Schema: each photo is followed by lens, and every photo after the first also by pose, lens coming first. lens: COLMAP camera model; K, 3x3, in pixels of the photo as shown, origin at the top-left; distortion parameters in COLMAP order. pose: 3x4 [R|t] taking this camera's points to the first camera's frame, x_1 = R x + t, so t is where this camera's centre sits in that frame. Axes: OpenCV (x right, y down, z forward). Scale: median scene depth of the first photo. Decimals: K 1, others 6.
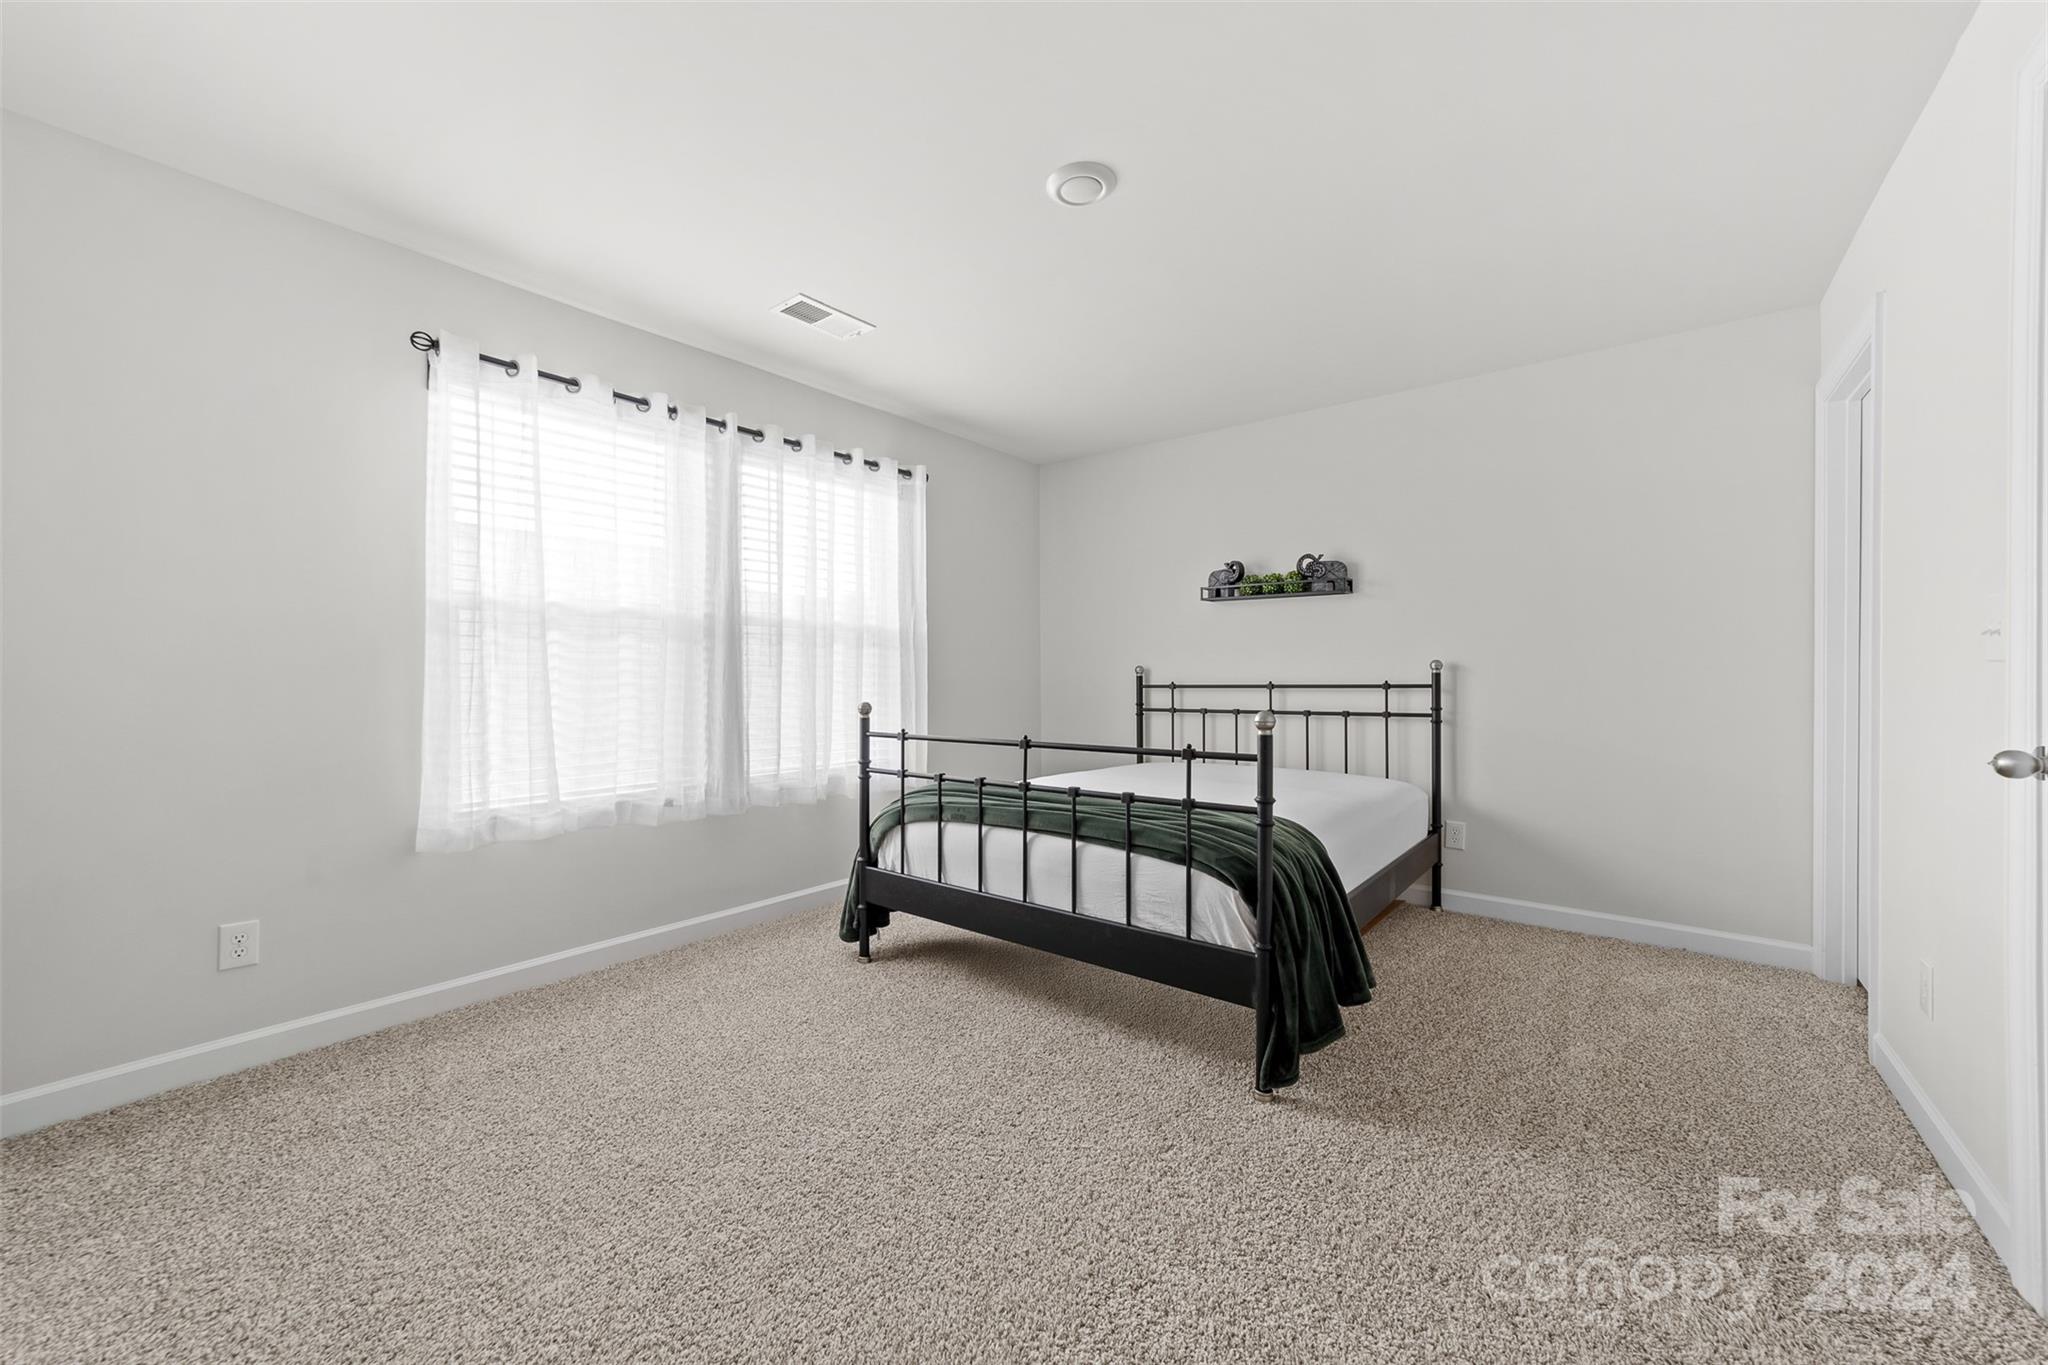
lens RADIAL K [[787.4, 0, 1009.7], [0, 787.4, 681.6], [0, 0, 1]] dist [-0.002214, -0.000113]
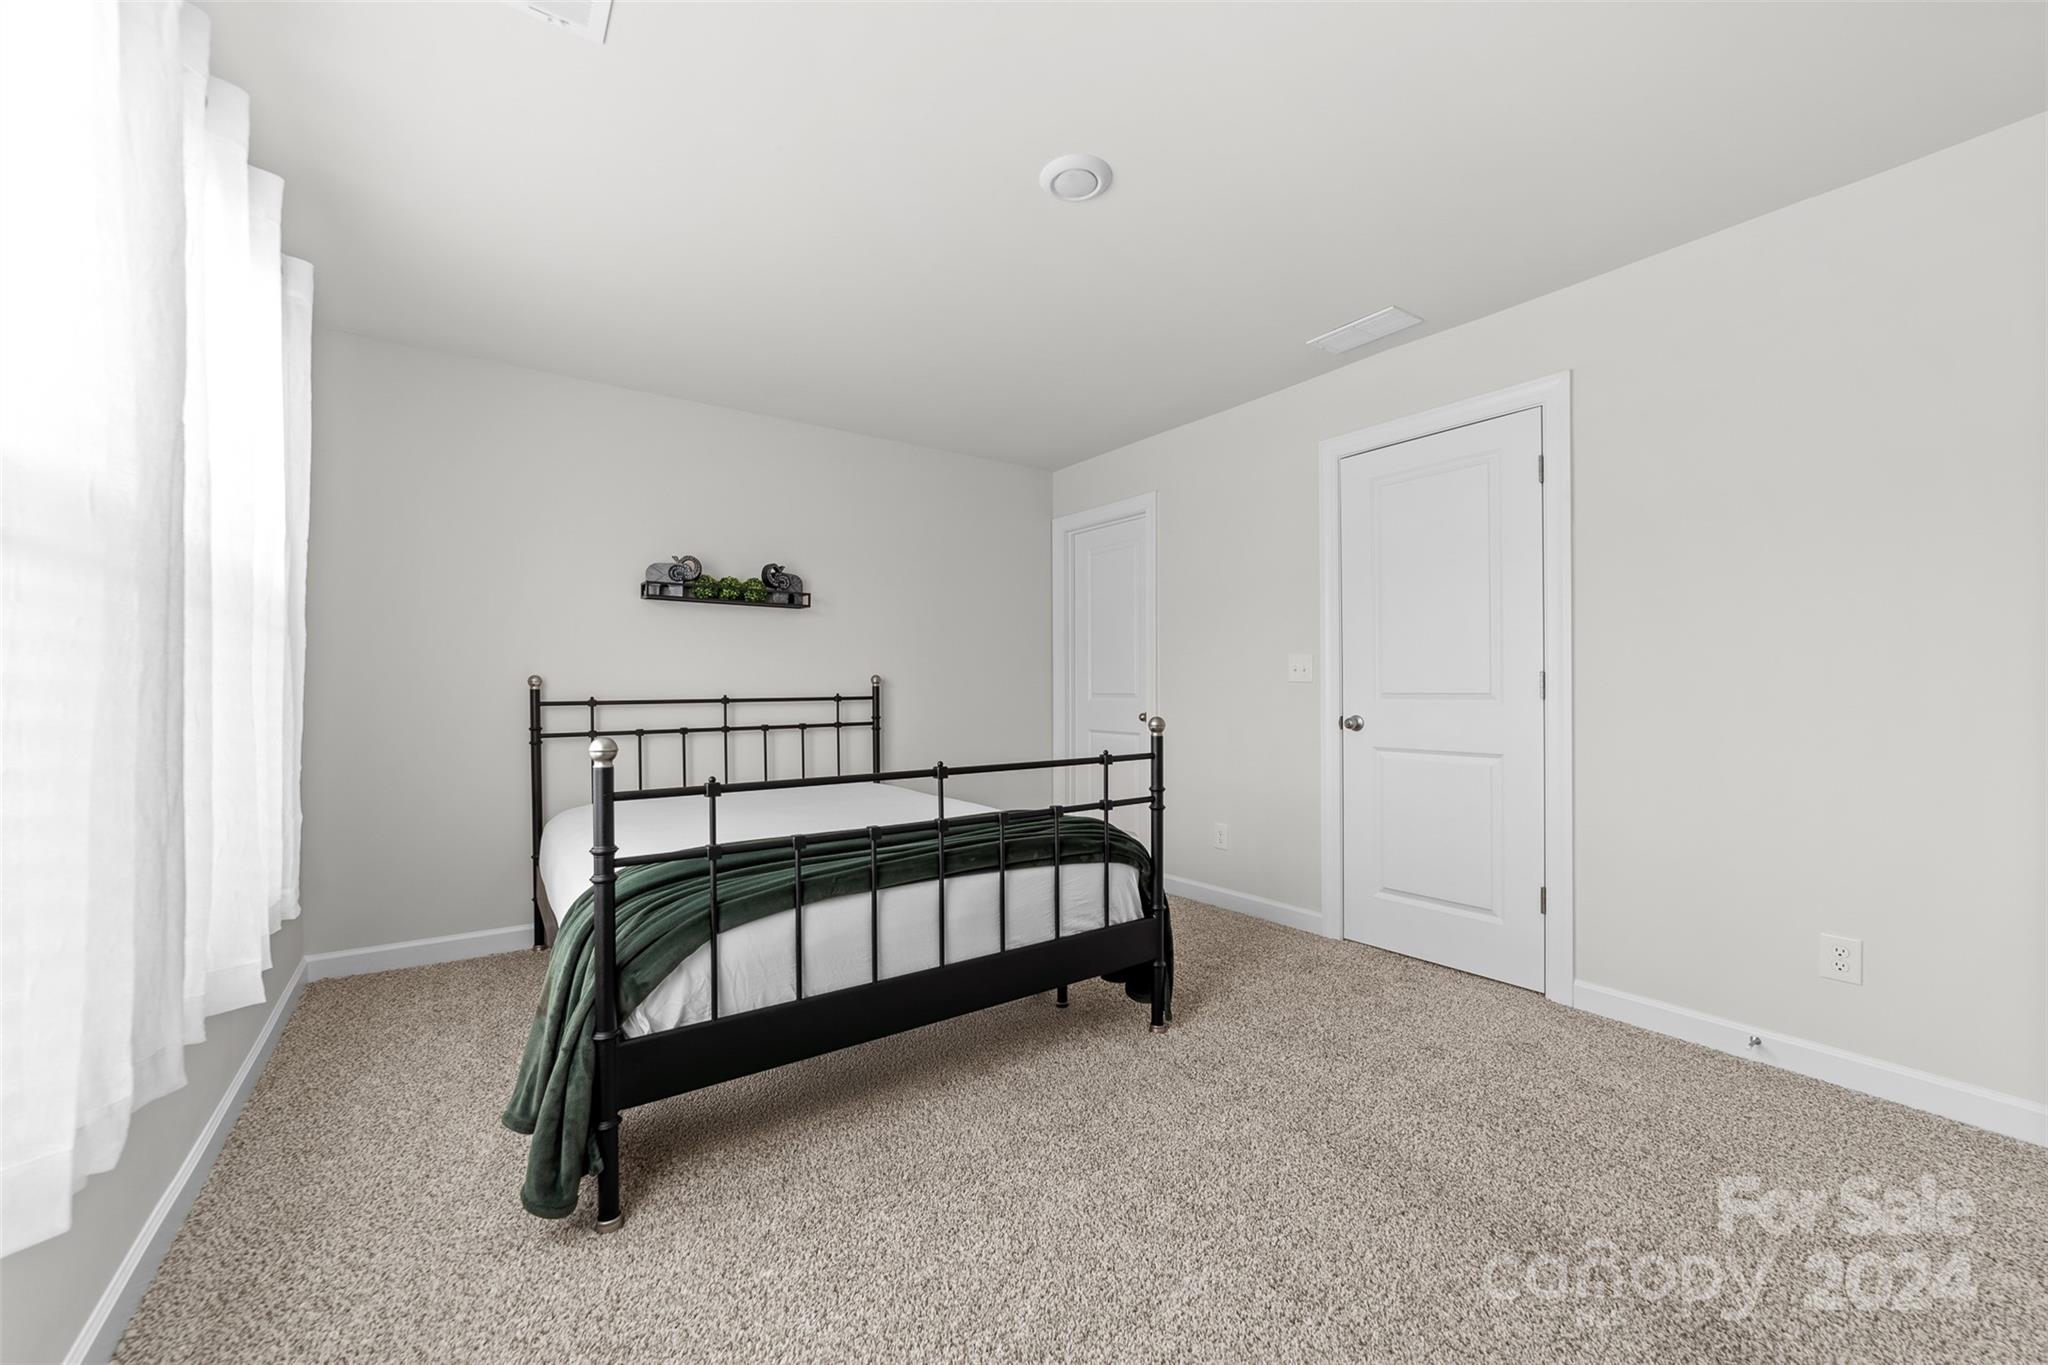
lens RADIAL K [[787.4, 0, 1004.1], [0, 787.4, 689.5], [0, 0, 1]] dist [-0.002214, -0.000113]
pose [[0.279844, 0.001492, 0.960044, -0.507498], [0.010696, 0.999932, -0.004672, 0.000995], [-0.959986, 0.011576, 0.279809, 0.490490]]
